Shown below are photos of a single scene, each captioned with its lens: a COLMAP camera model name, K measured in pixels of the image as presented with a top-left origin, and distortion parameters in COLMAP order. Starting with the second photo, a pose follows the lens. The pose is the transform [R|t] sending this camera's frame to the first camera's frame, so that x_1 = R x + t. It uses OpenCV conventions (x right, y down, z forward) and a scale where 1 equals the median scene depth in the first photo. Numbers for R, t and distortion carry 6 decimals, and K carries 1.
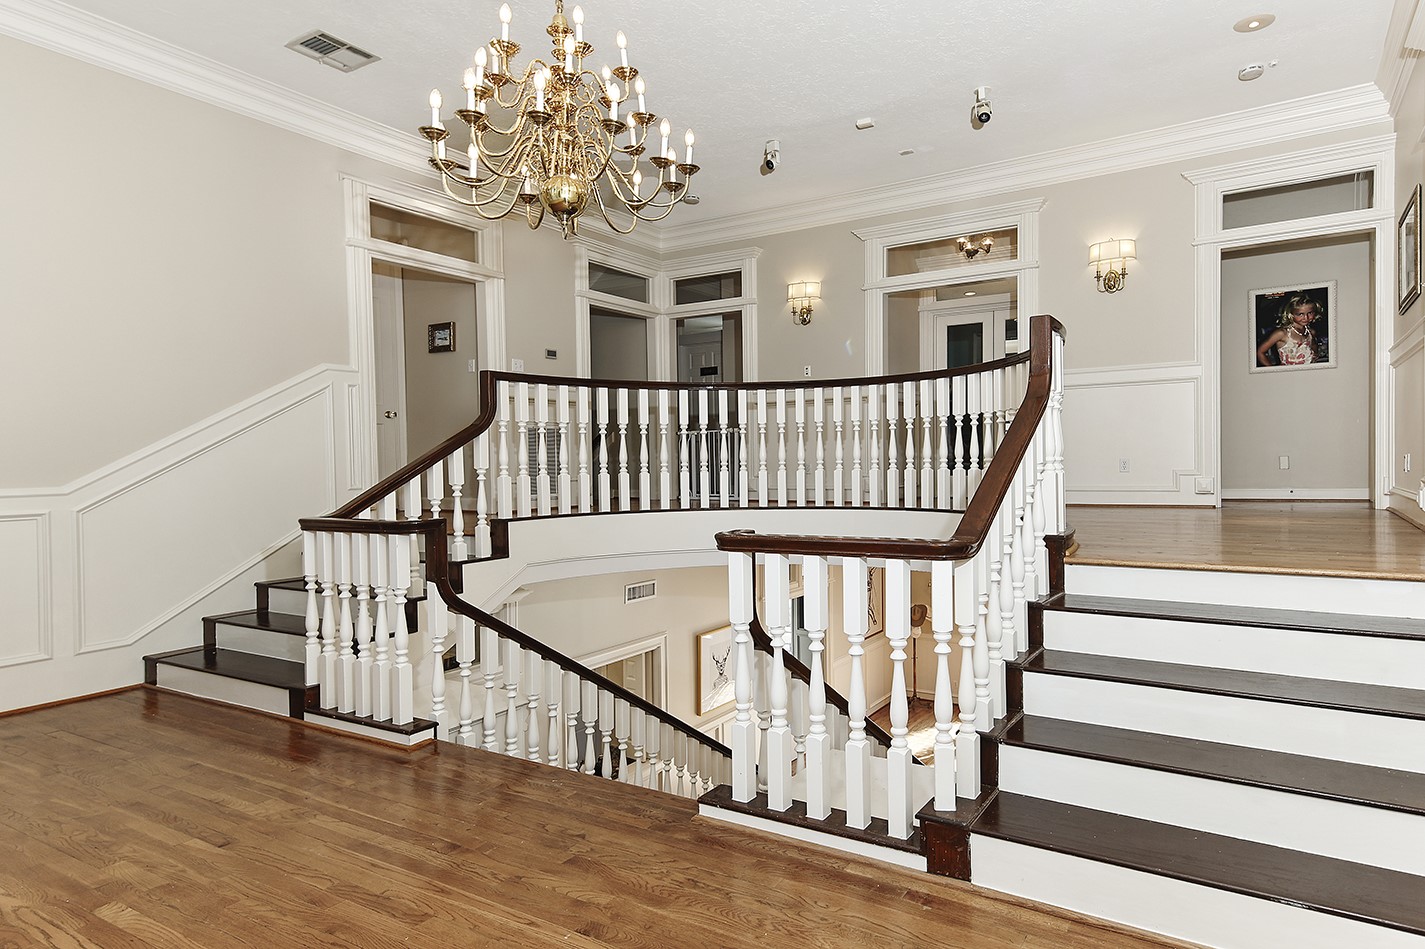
lens RADIAL K [[861.8, 0, 712.5], [0, 861.8, 474.5], [0, 0, 1]] dist [0.027483, -0.000333]
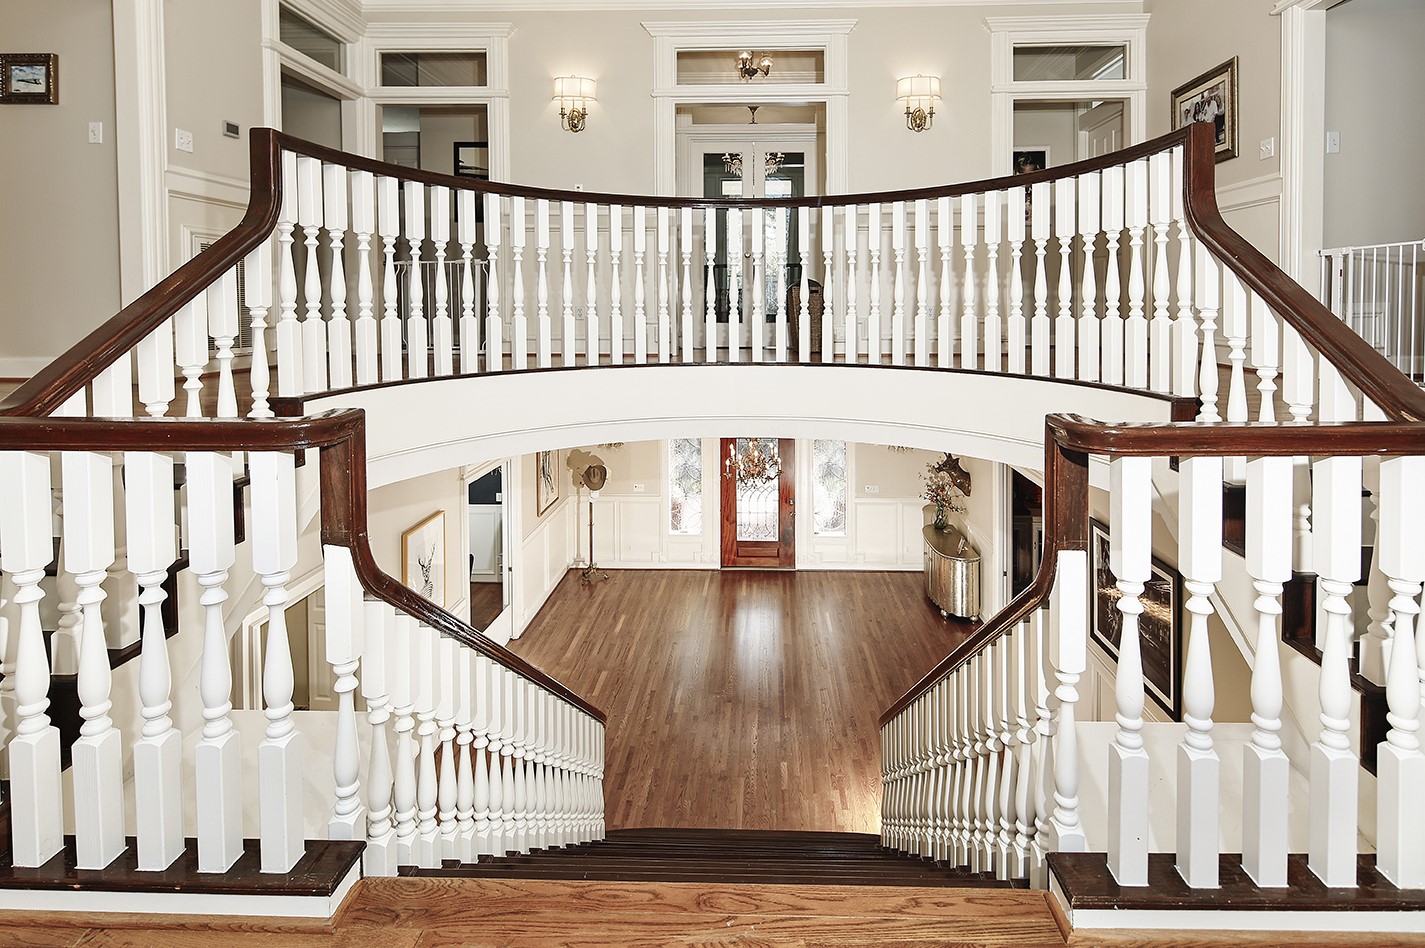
lens RADIAL K [[852.6, 0, 715.7], [0, 852.6, 364.4], [0, 0, 1]] dist [-0.003894, -0.003200]
pose [[0.865268, -0.022356, 0.500812, -0.241192], [-0.005099, 0.998561, 0.053385, -0.001332], [-0.501284, -0.048746, 0.863908, 0.324233]]
